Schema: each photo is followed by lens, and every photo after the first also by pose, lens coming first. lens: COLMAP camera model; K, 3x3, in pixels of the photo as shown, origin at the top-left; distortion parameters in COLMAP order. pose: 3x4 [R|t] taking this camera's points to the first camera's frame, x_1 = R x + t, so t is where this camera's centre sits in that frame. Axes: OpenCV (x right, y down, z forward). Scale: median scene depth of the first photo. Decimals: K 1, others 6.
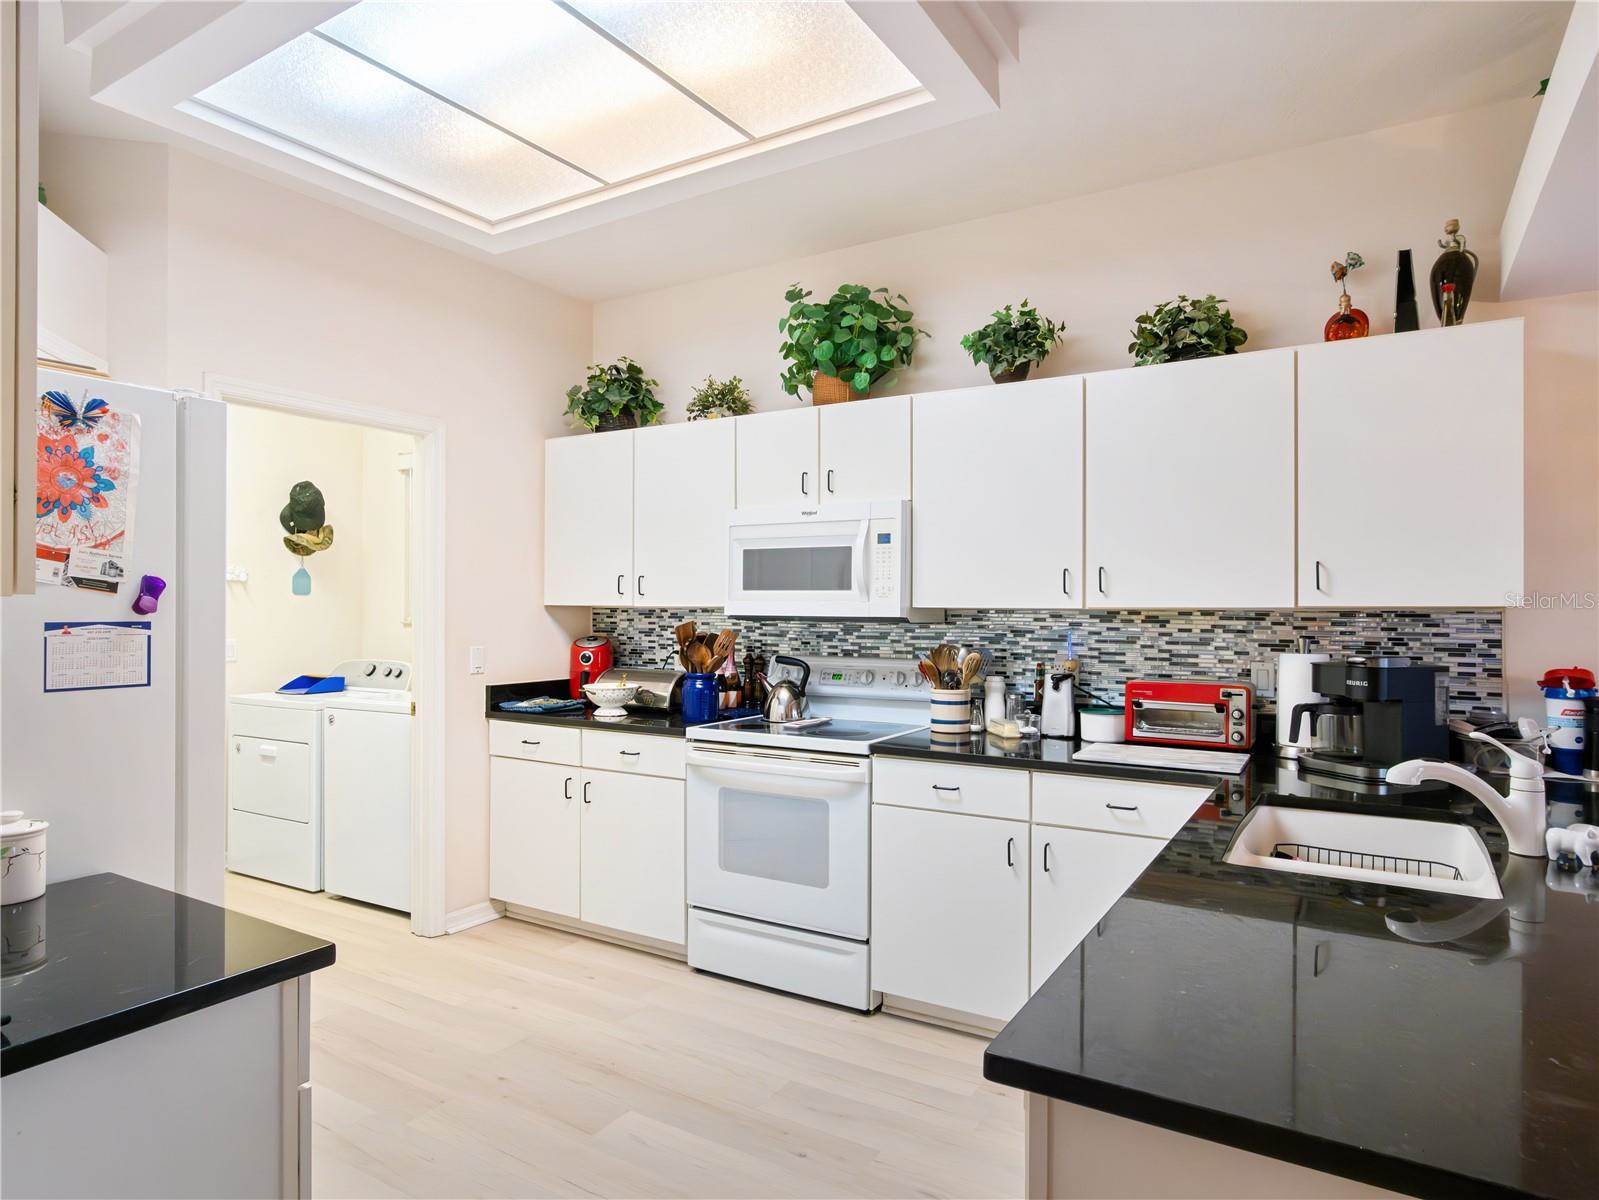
lens RADIAL K [[955.1, 0, 799.5], [0, 955.1, 600.0], [0, 0, 1]] dist [-0.000886, -0.000239]
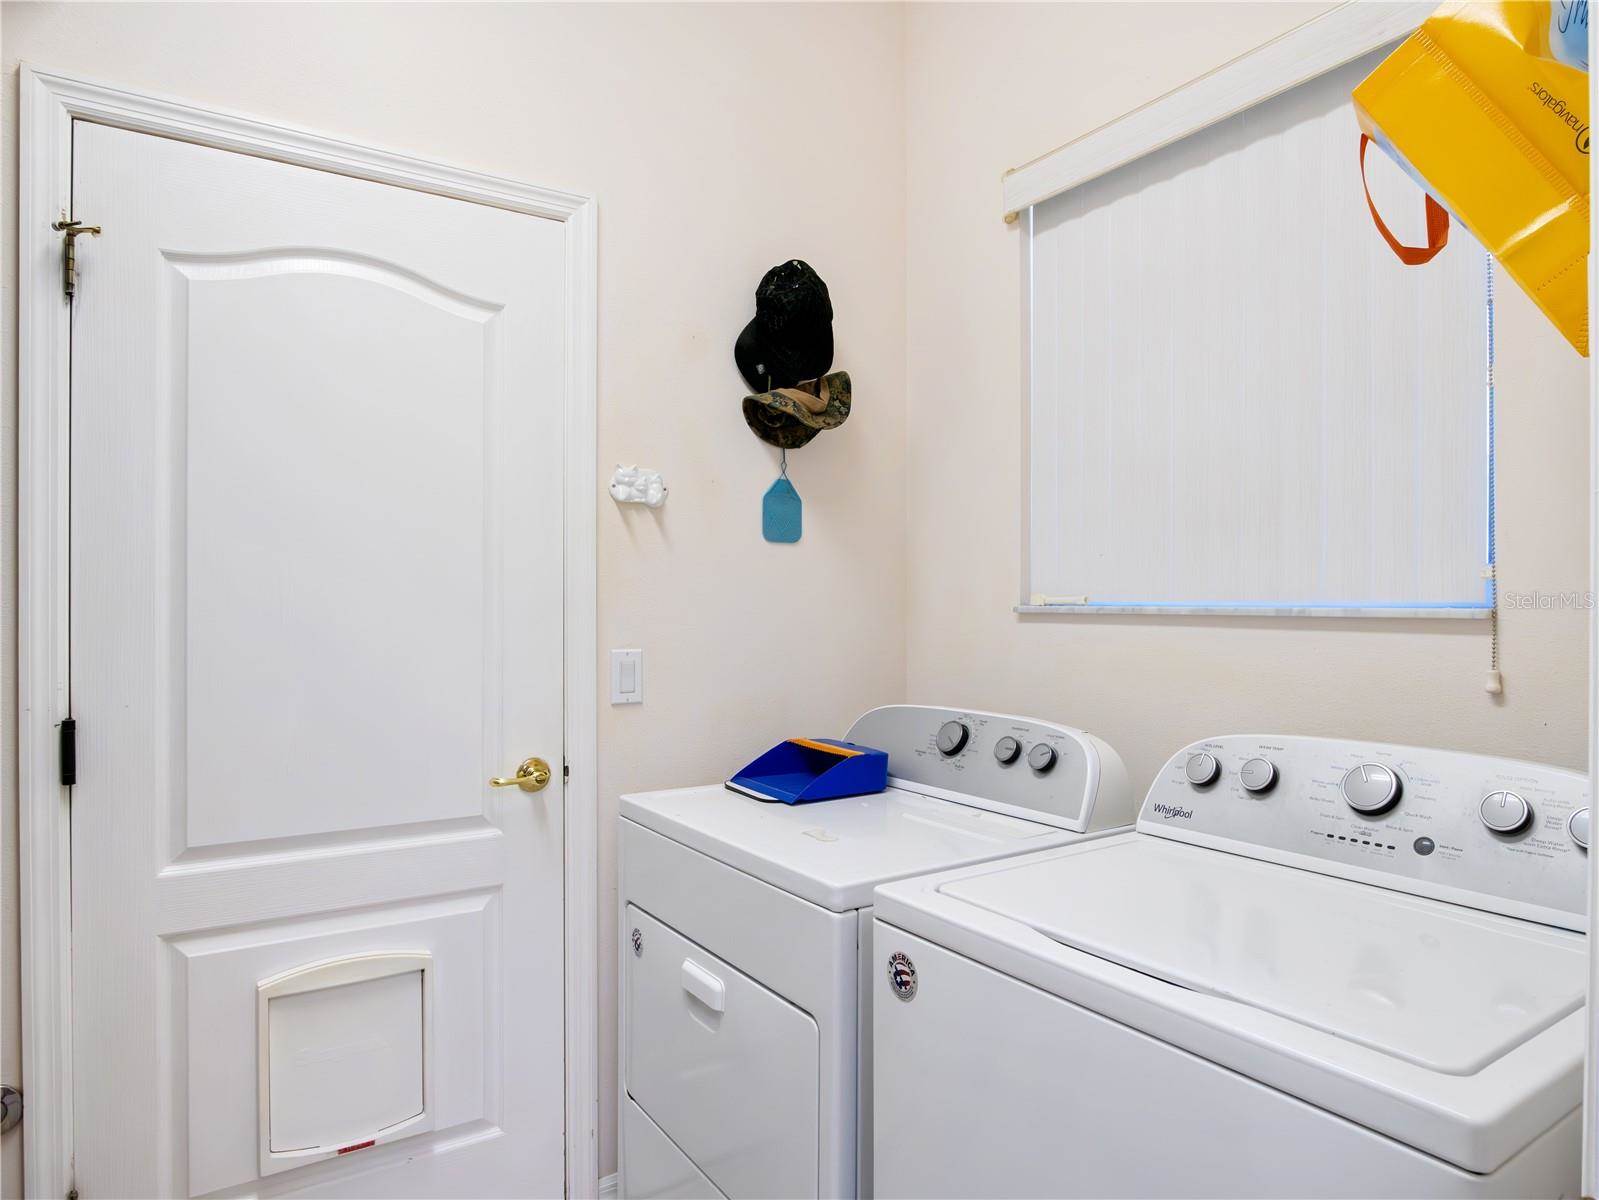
lens RADIAL K [[971.8, 0, 799.5], [0, 971.8, 600.0], [0, 0, 1]] dist [0.000522, 0.000005]
pose [[0.905440, 0.002161, -0.424468, -0.341195], [-0.000623, 0.999993, 0.003760, 0.018534], [0.424474, -0.003140, 0.905435, 0.632447]]
